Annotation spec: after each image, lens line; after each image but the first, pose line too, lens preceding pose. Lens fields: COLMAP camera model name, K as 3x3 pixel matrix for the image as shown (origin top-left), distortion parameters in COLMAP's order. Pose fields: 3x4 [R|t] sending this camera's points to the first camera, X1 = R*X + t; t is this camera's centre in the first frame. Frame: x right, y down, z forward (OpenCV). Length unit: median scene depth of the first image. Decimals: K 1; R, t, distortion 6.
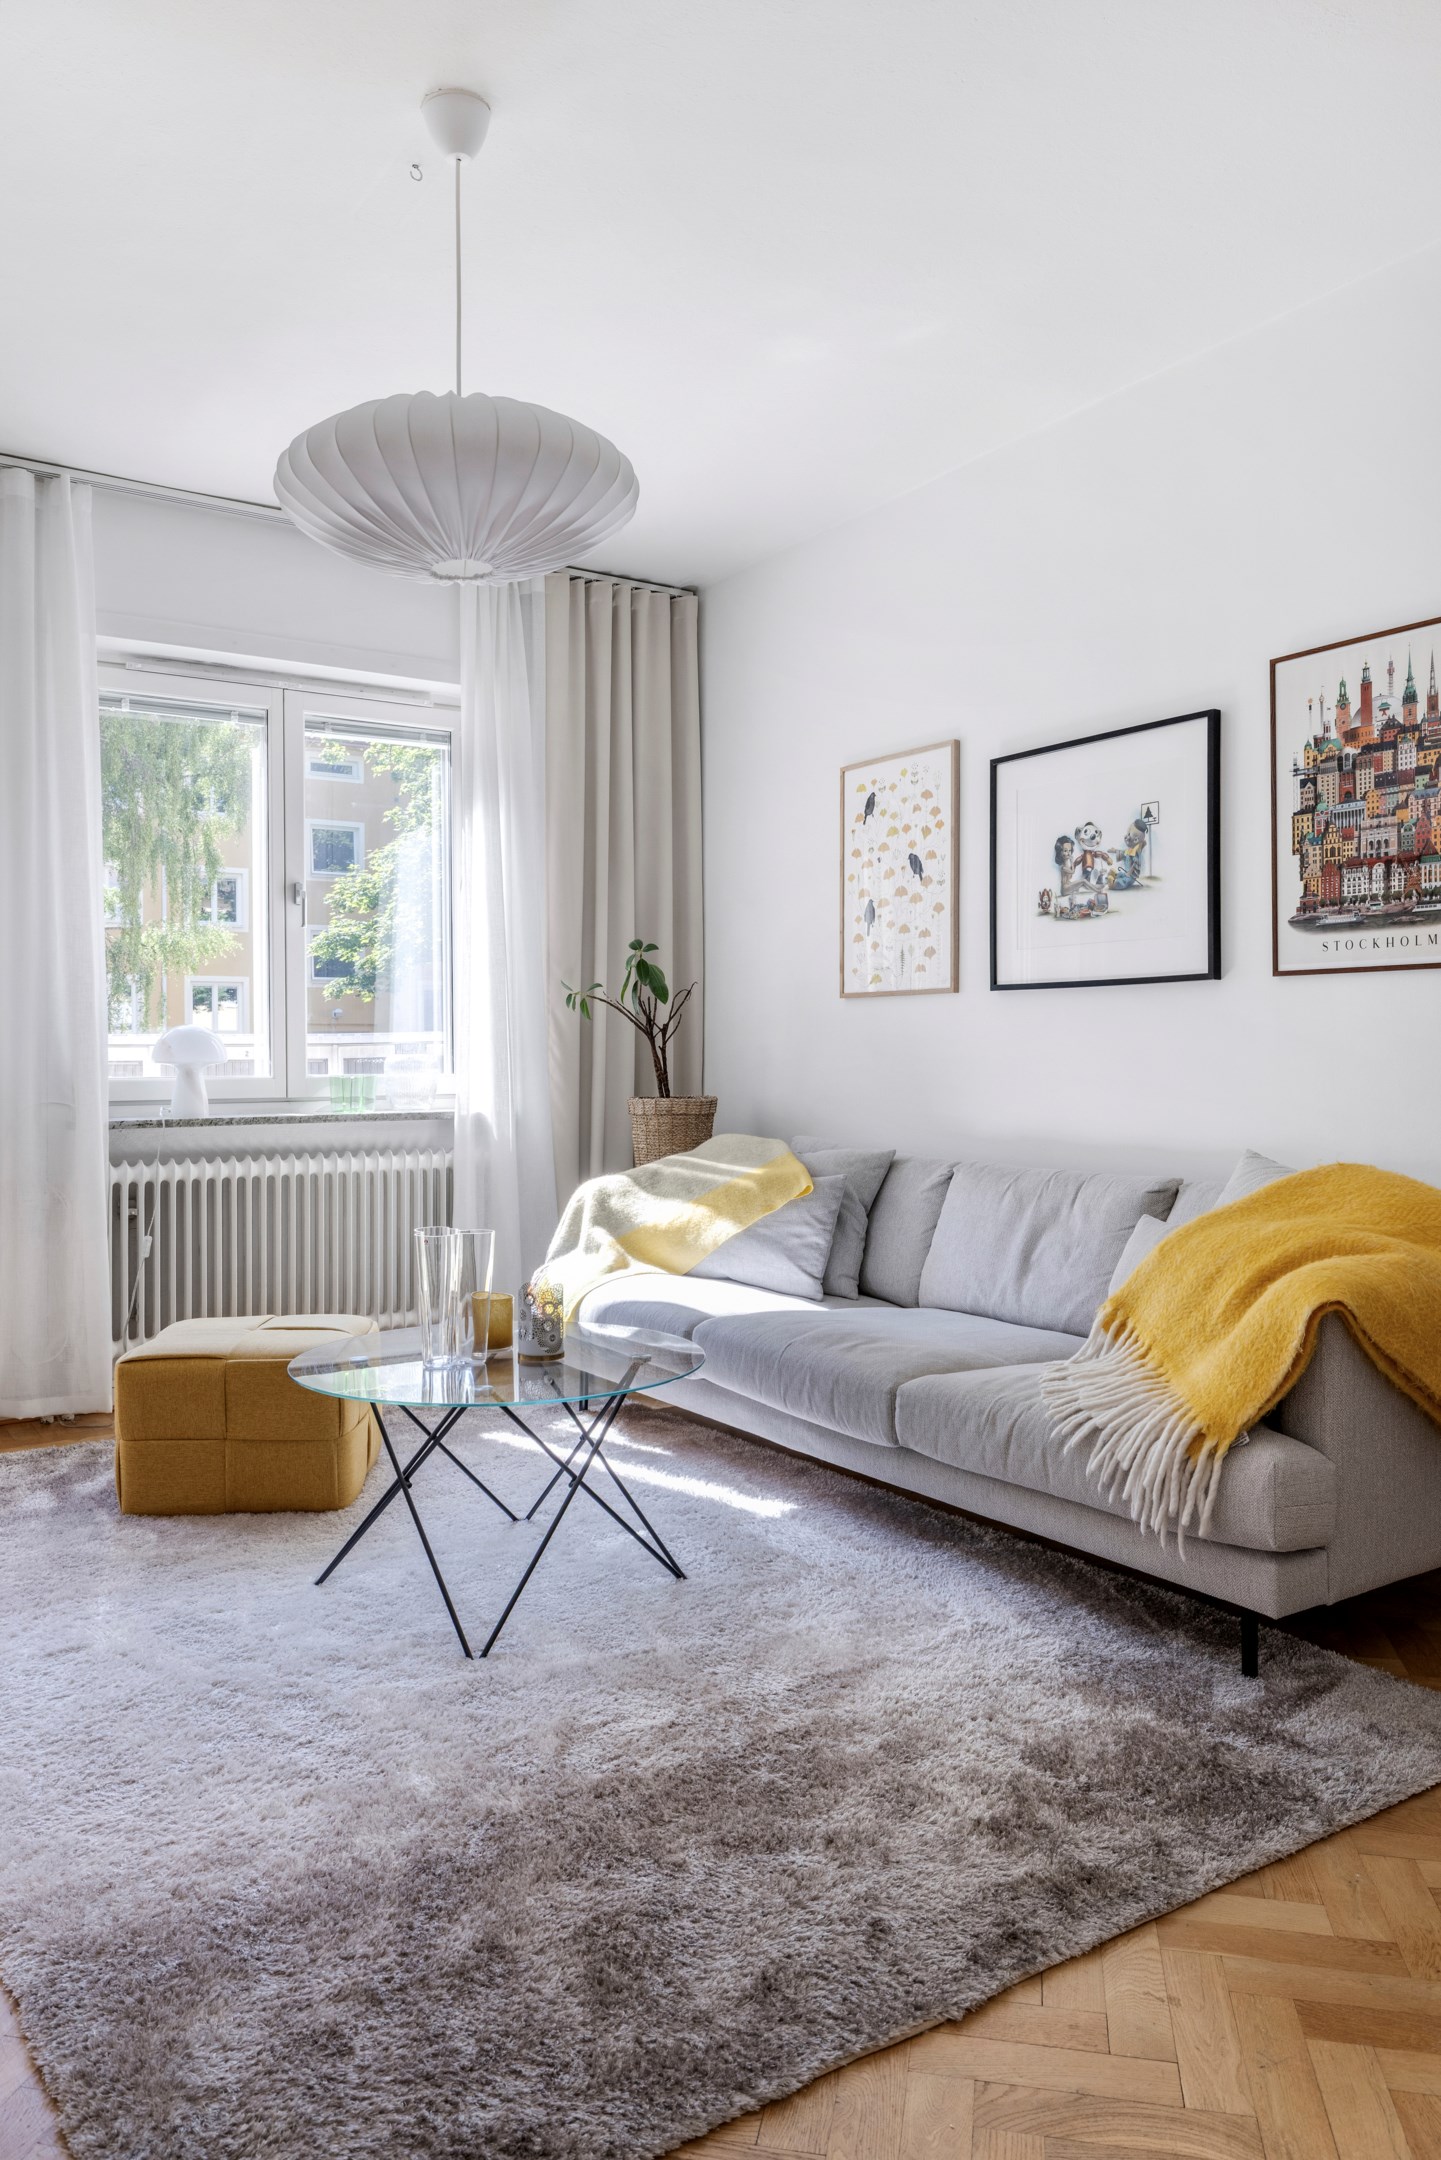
lens RADIAL K [[1520.3, 0, 692.3], [0, 1520.3, 1073.1], [0, 0, 1]] dist [-0.000897, 0.002414]
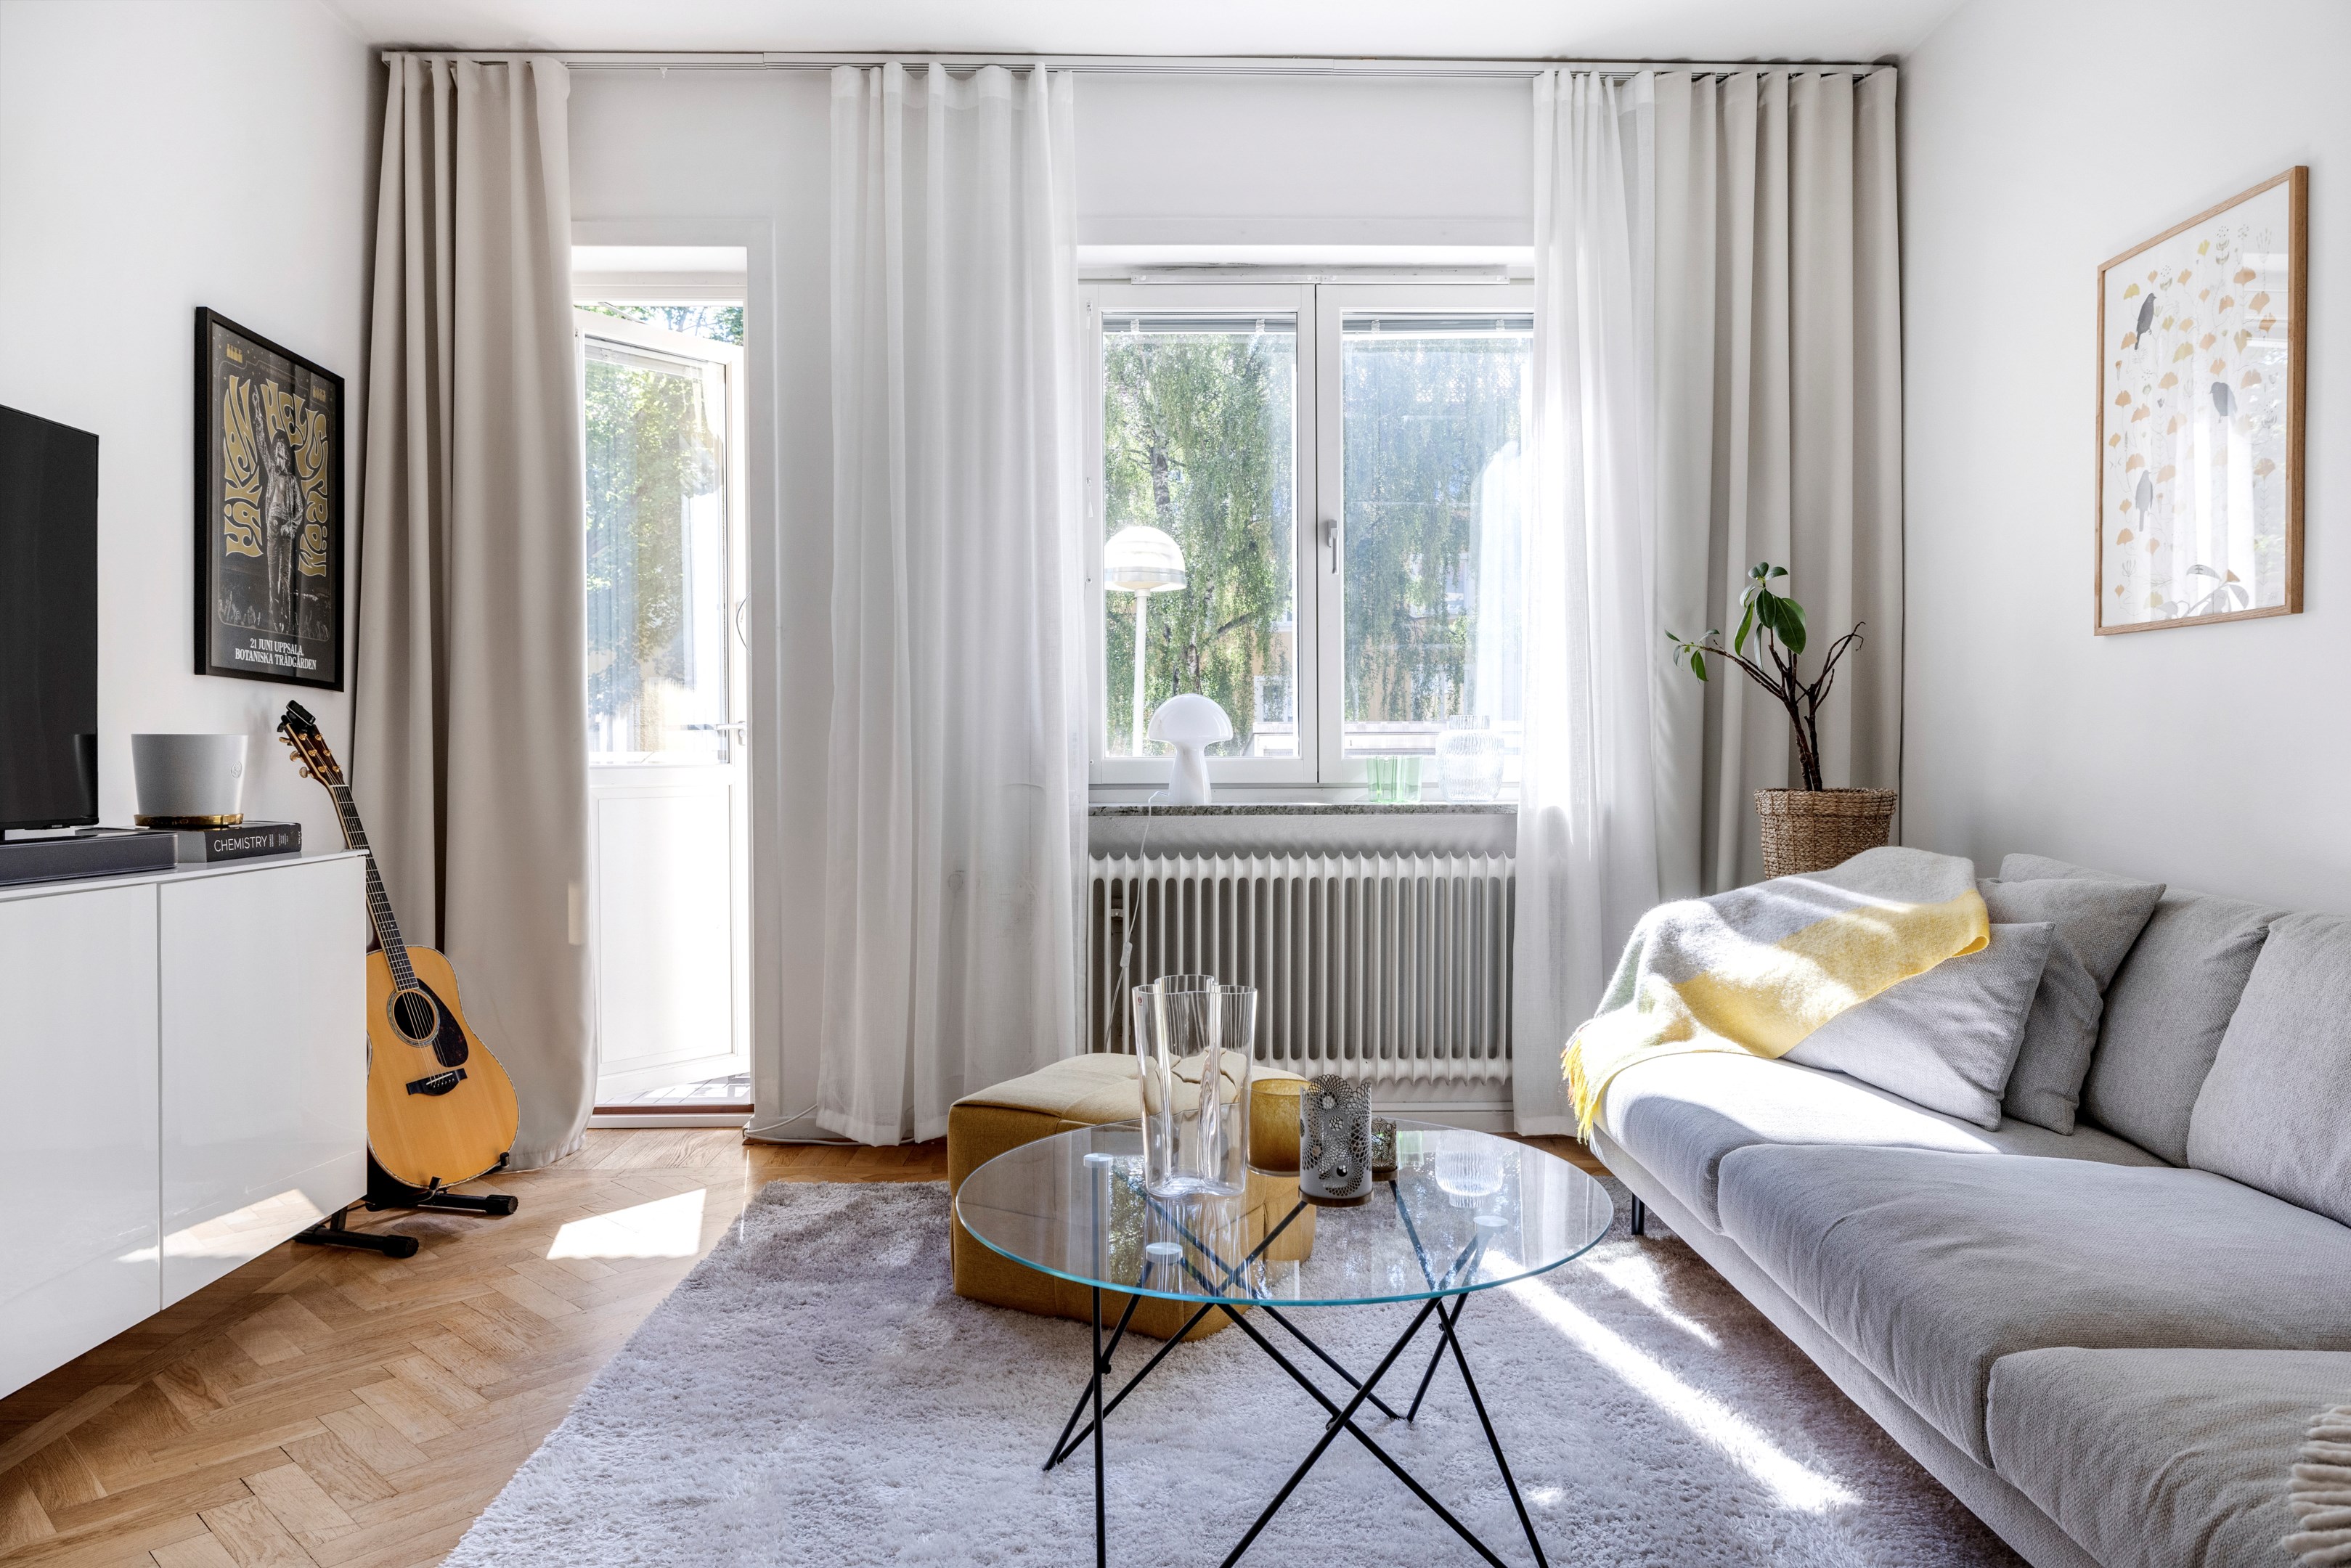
lens RADIAL K [[1471.4, 0, 1260.0], [0, 1471.4, 773.8], [0, 0, 1]] dist [-0.004127, -0.000047]
pose [[0.849945, 0.009857, -0.526780, 0.161425], [-0.007027, 0.999948, 0.007373, 0.007006], [0.526825, -0.002565, 0.849970, 0.396773]]
